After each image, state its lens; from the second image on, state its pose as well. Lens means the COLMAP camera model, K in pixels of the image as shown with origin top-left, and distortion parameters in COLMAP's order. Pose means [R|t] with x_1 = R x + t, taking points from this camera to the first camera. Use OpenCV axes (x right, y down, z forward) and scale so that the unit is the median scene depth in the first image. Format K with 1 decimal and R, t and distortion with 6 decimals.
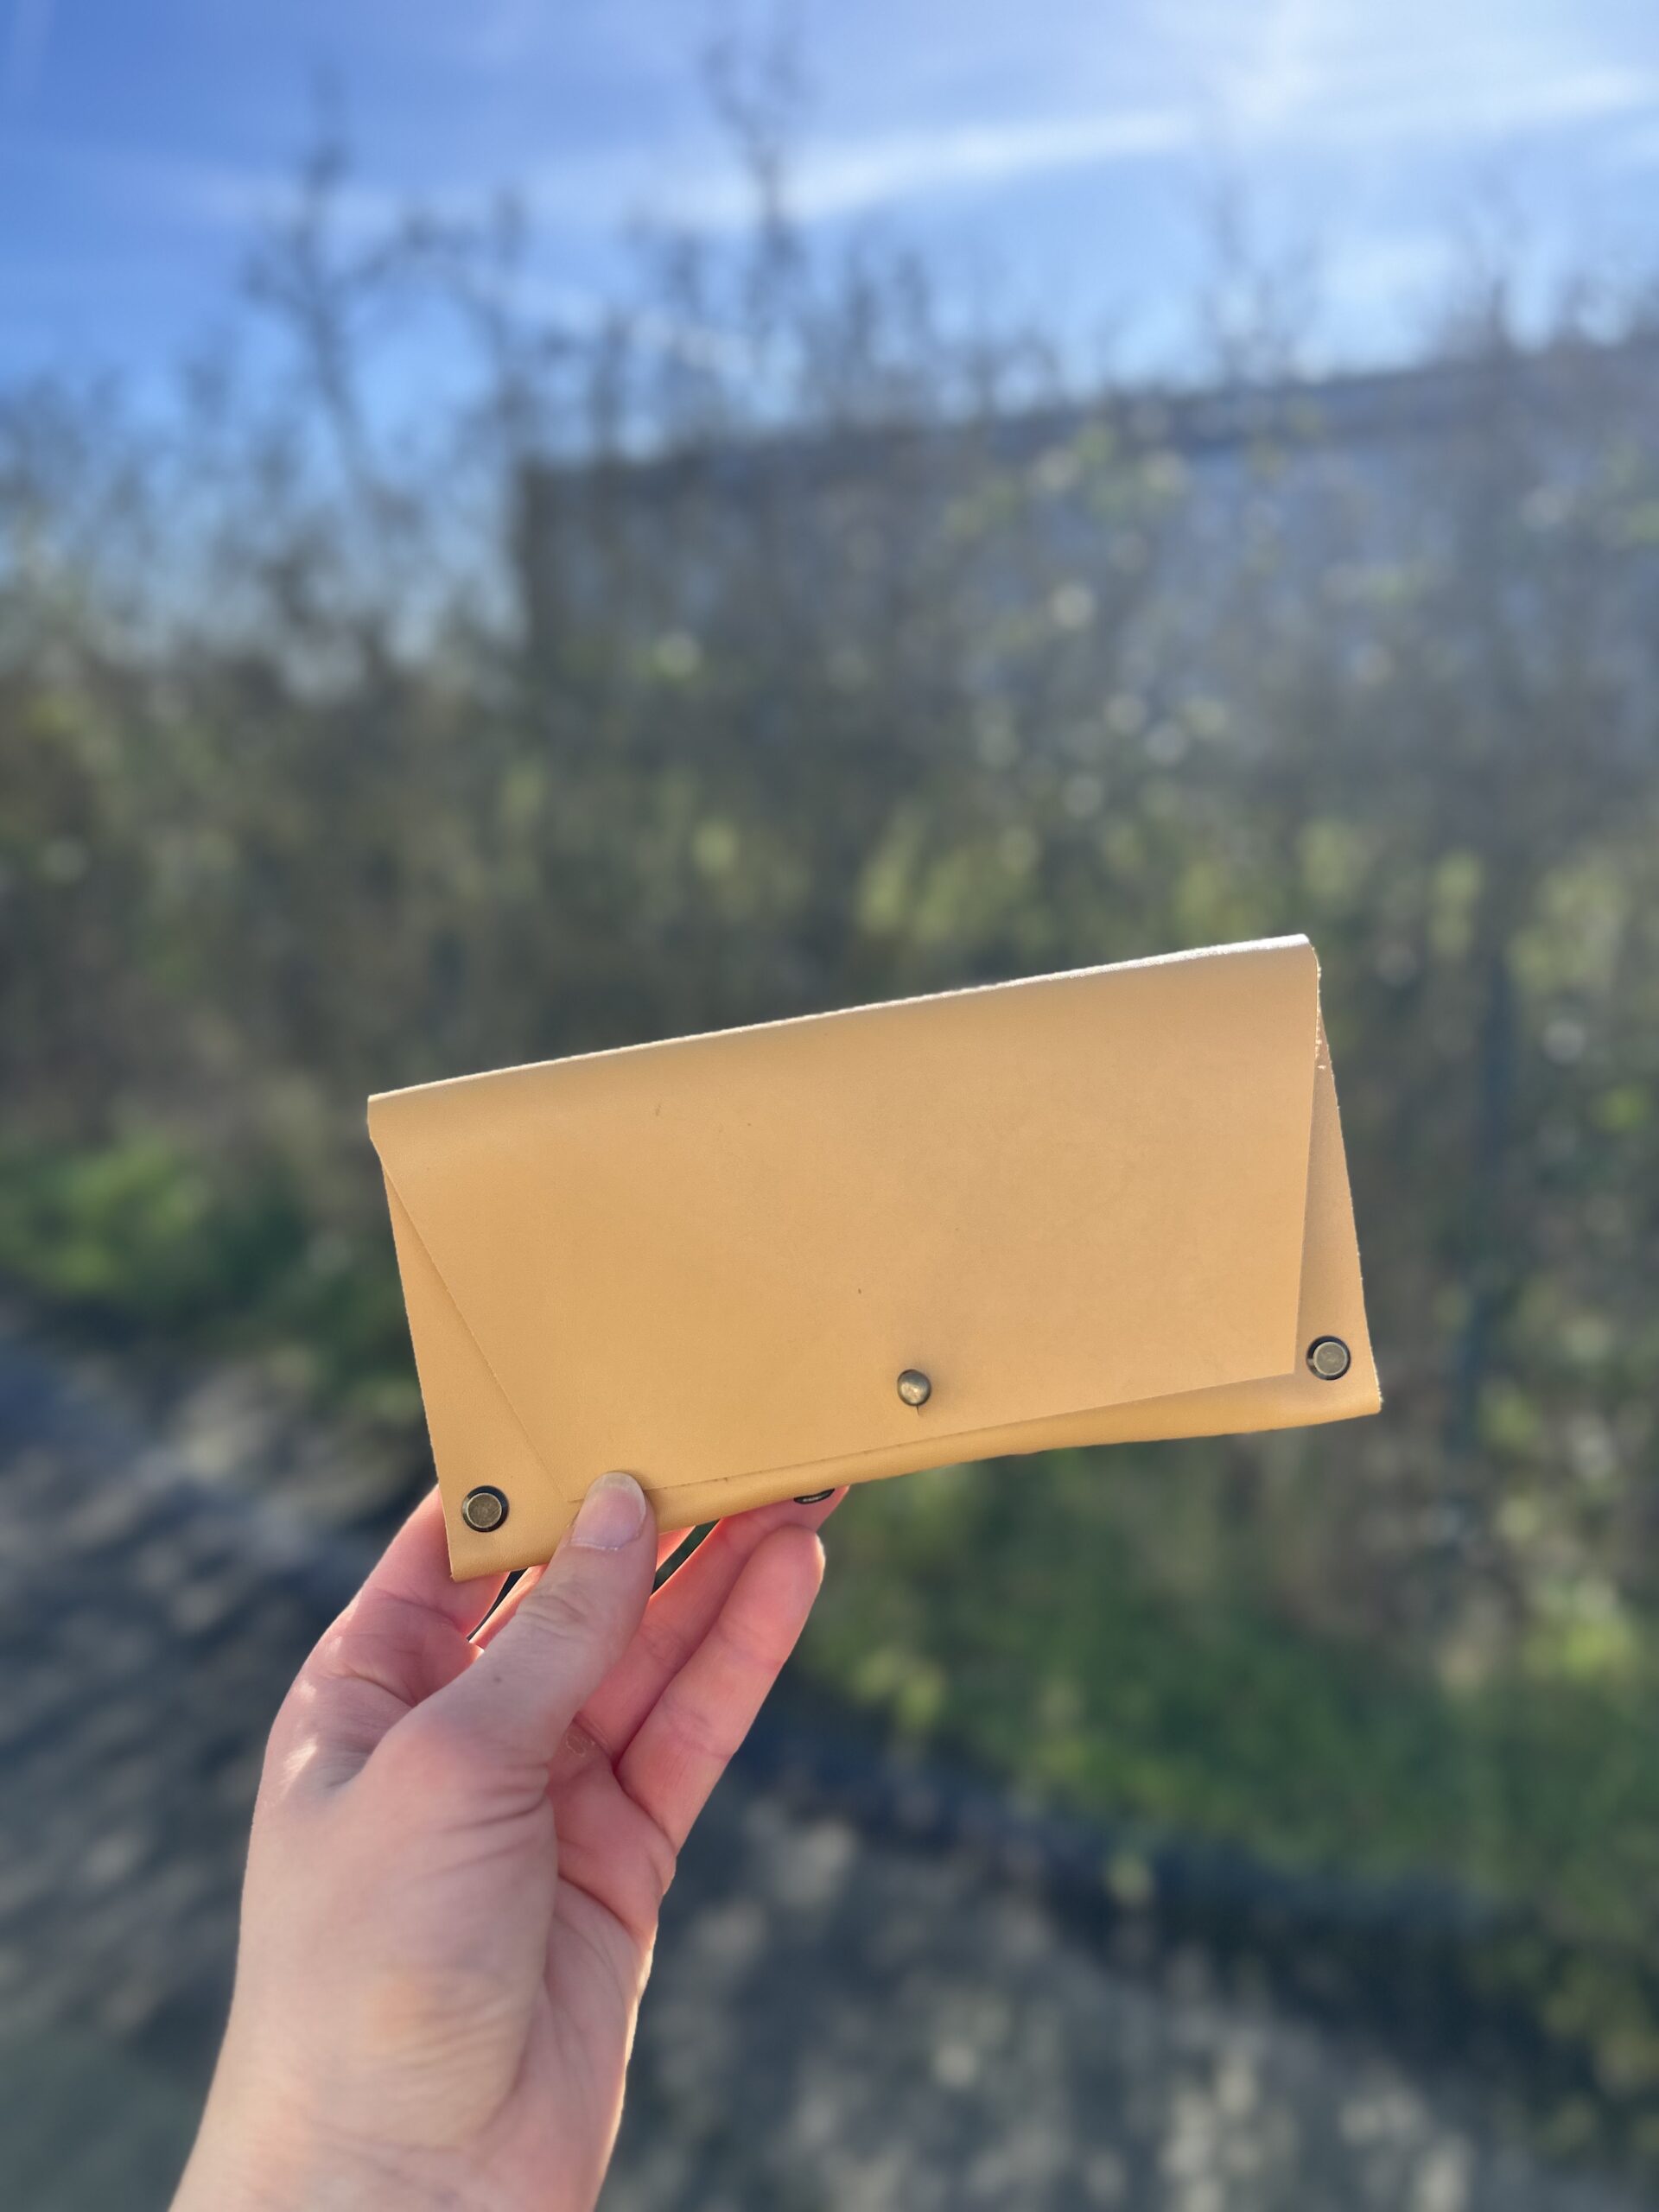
lens RADIAL K [[1722.5, 0, 873.7], [0, 1722.5, 1101.7], [0, 0, 1]] dist [-0.035396, 0.002179]
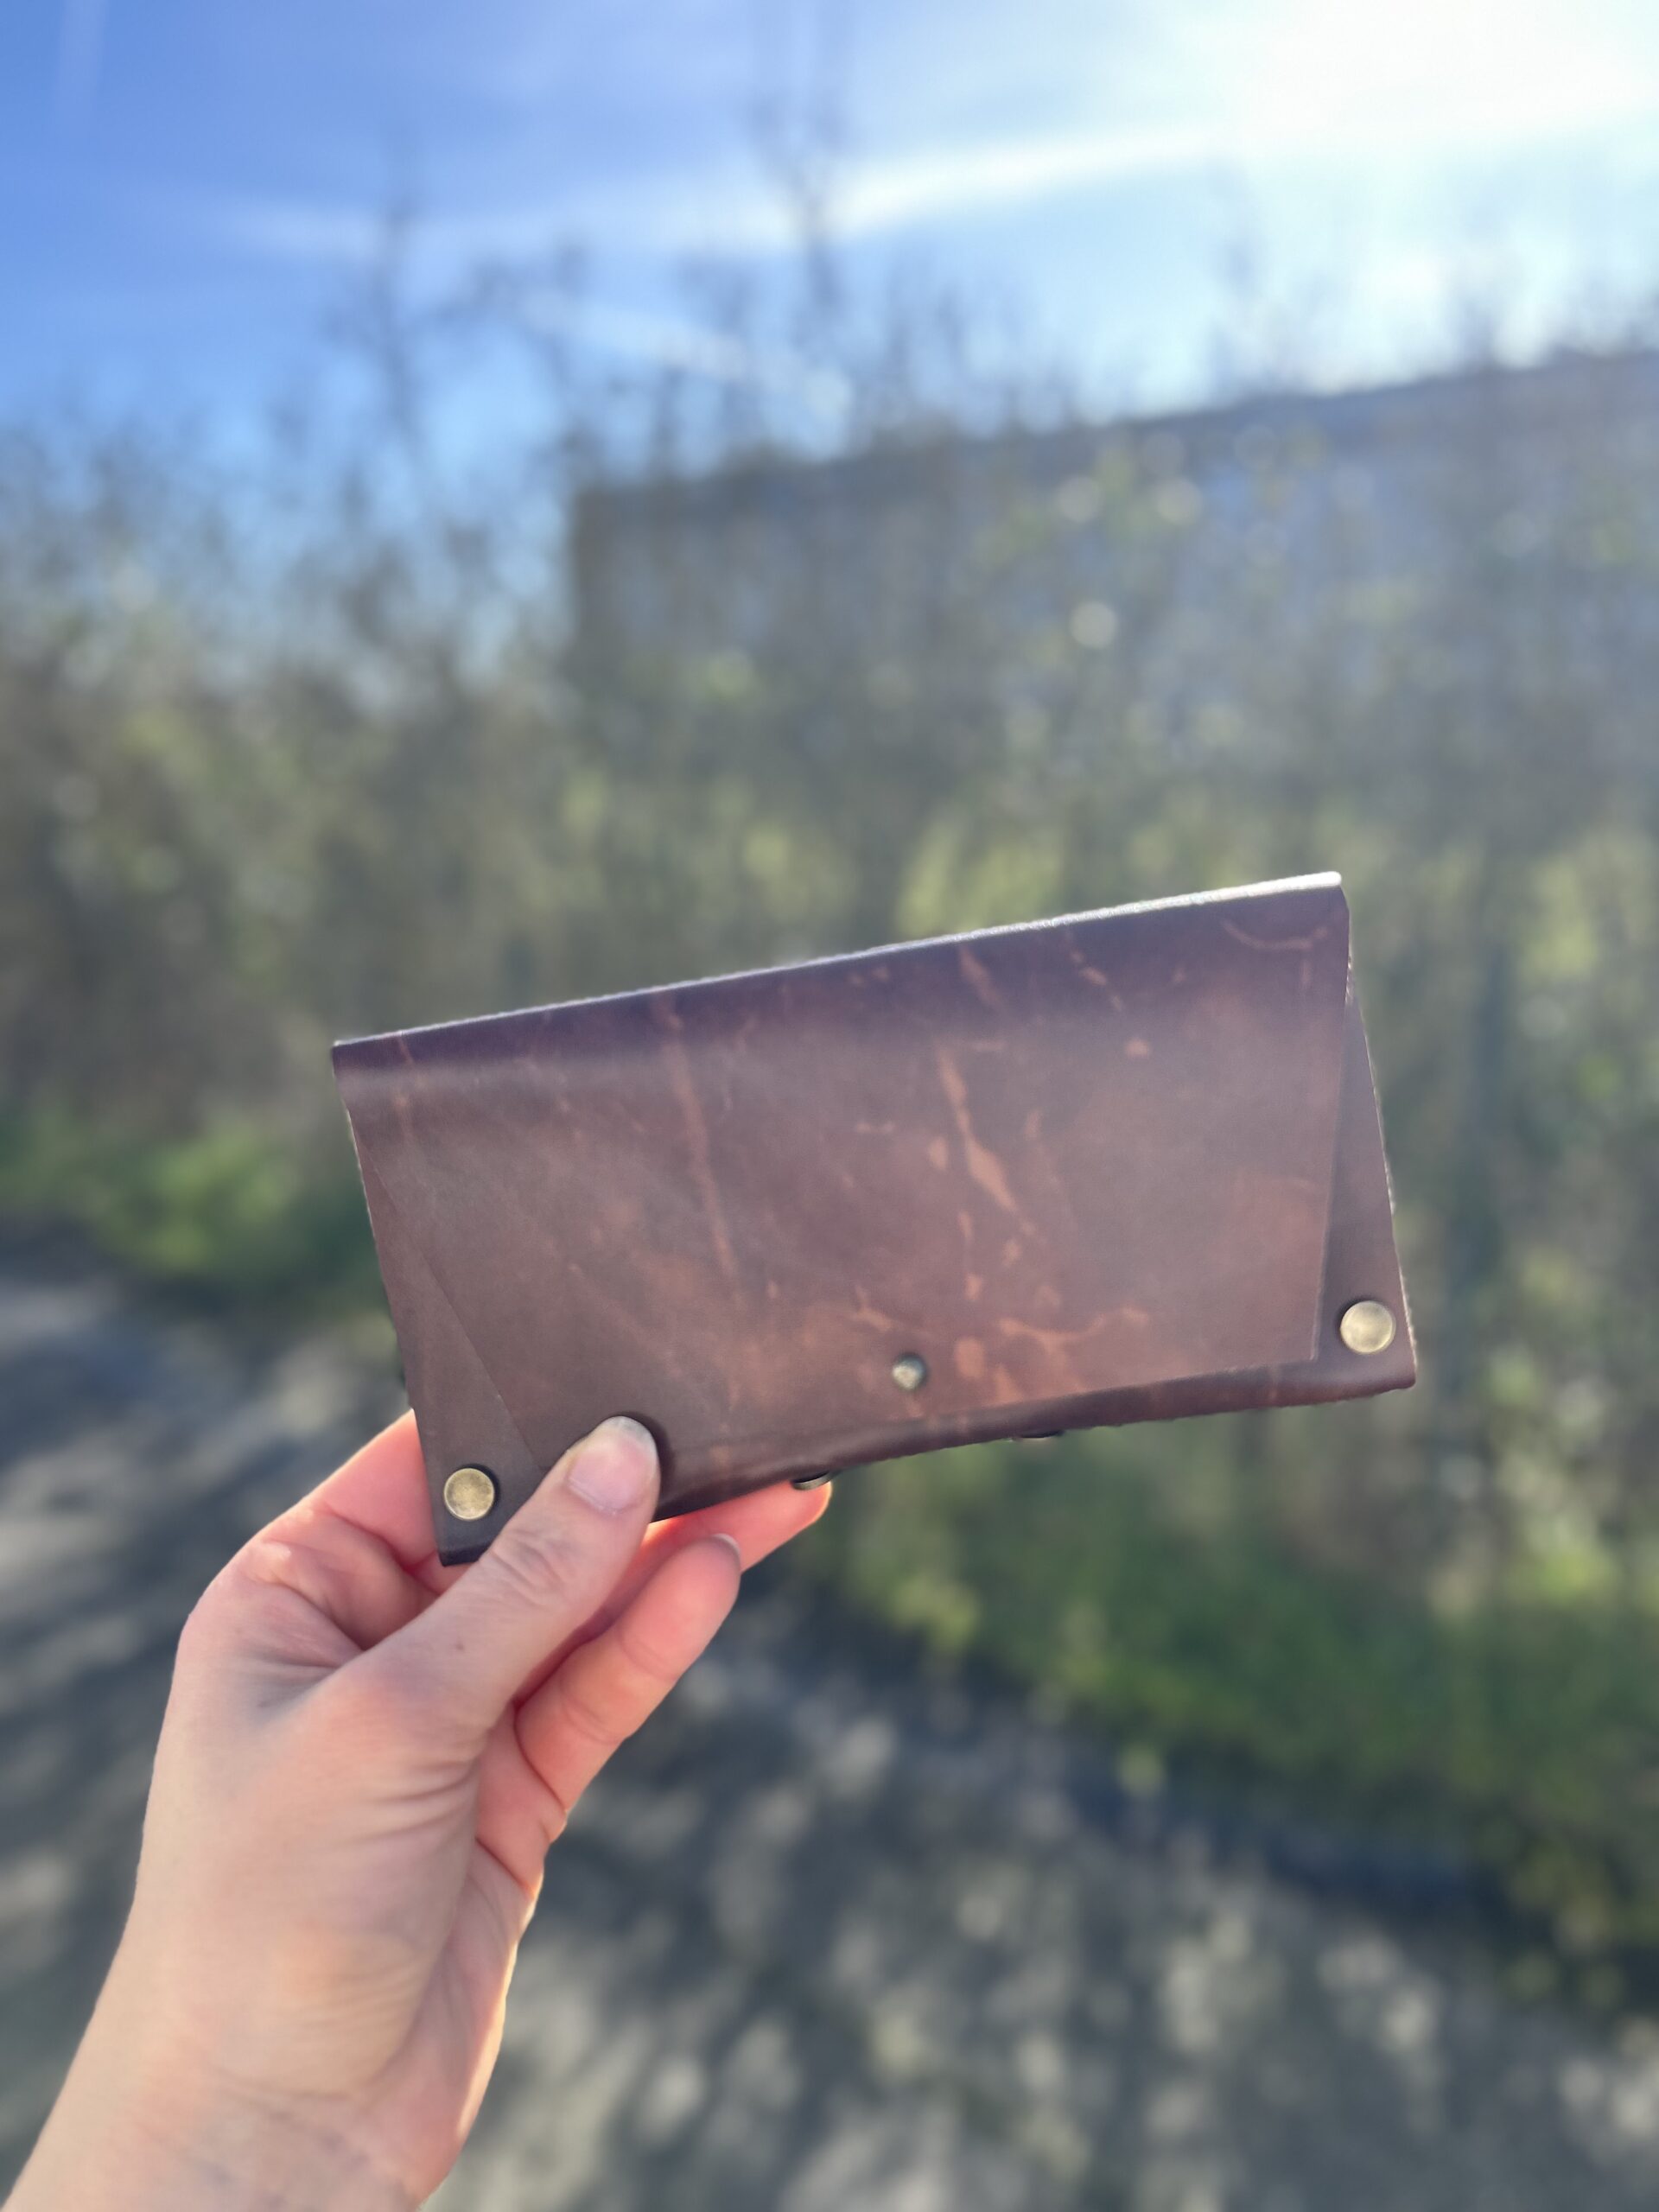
lens RADIAL K [[1758.1, 0, 828.3], [0, 1758.1, 1080.8], [0, 0, 1]] dist [-0.009331, -0.009368]
pose [[0.998336, -0.003653, -0.057551, 0.009809], [0.002568, 0.999818, -0.018916, 0.018748], [0.057609, 0.018737, 0.998163, -0.100661]]
